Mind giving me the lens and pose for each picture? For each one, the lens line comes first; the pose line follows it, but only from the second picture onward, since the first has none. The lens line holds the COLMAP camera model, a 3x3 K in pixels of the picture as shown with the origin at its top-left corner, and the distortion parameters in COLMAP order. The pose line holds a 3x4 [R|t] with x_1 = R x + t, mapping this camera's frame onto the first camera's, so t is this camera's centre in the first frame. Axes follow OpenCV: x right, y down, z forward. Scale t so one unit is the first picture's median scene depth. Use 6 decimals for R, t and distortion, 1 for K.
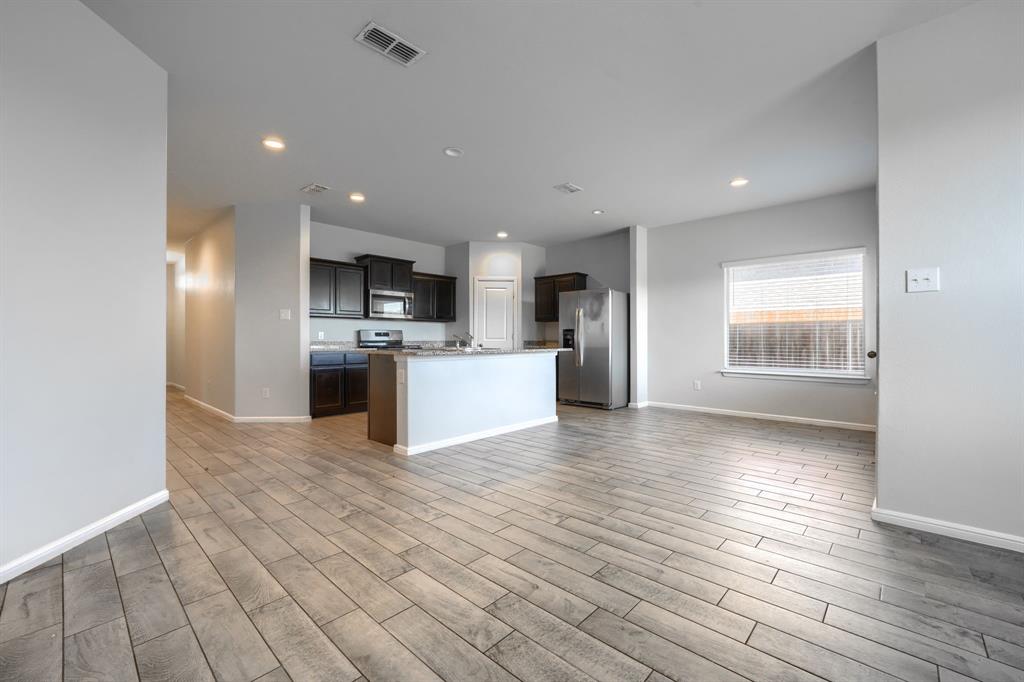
lens RADIAL K [[429.7, 0, 512.0], [0, 429.7, 341.0], [0, 0, 1]] dist [0.001588, 0.000087]
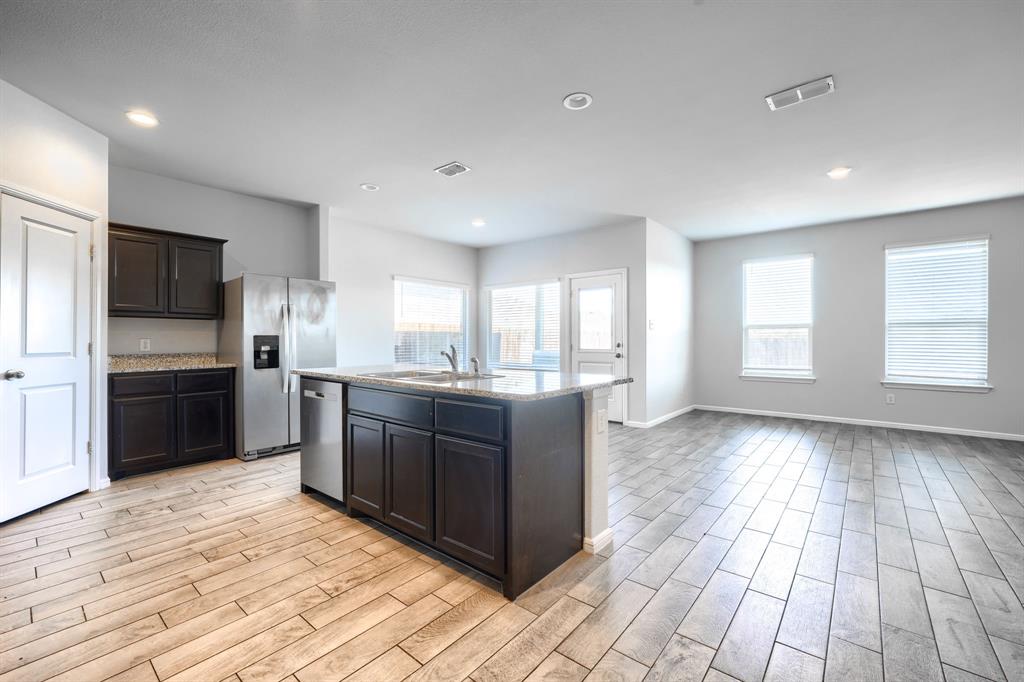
lens RADIAL K [[407.0, 0, 540.7], [0, 407.0, 340.7], [0, 0, 1]] dist [0.000998, 0.011626]
pose [[-0.055201, -0.000426, 0.998475, -0.579358], [0.004440, 0.999990, 0.000672, -0.022511], [-0.998465, 0.004470, -0.055199, 0.768057]]
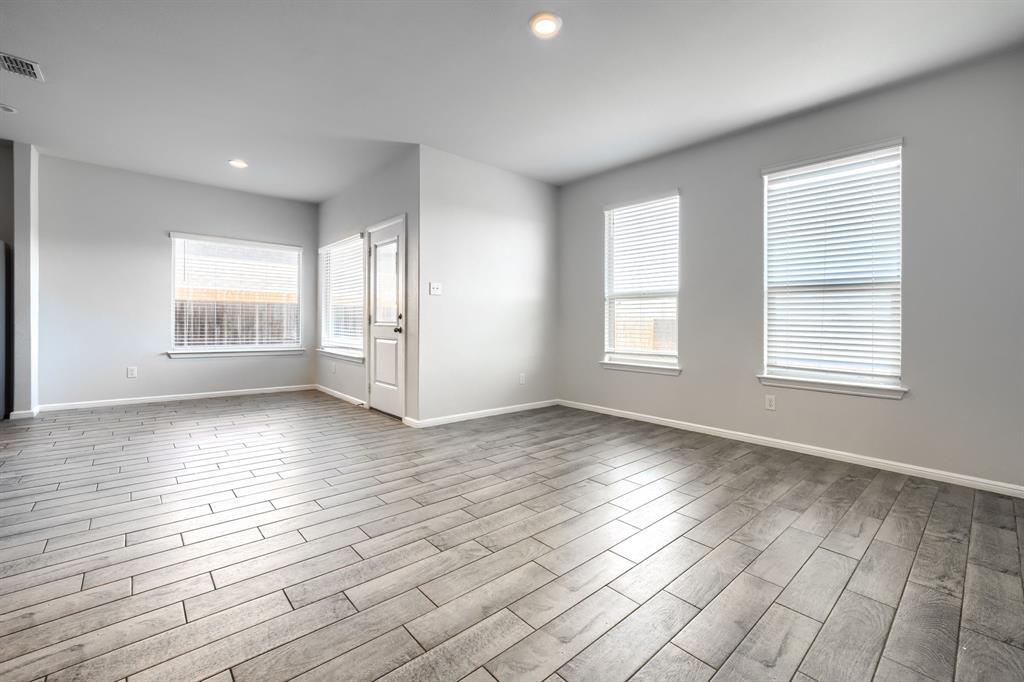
lens RADIAL K [[430.9, 0, 512.6], [0, 430.9, 322.4], [0, 0, 1]] dist [0.013072, 0.000109]
pose [[0.107679, 0.003036, 0.994181, -0.366258], [-0.011533, 0.999932, -0.001805, 0.000881], [-0.994119, -0.011271, 0.107707, 0.208576]]
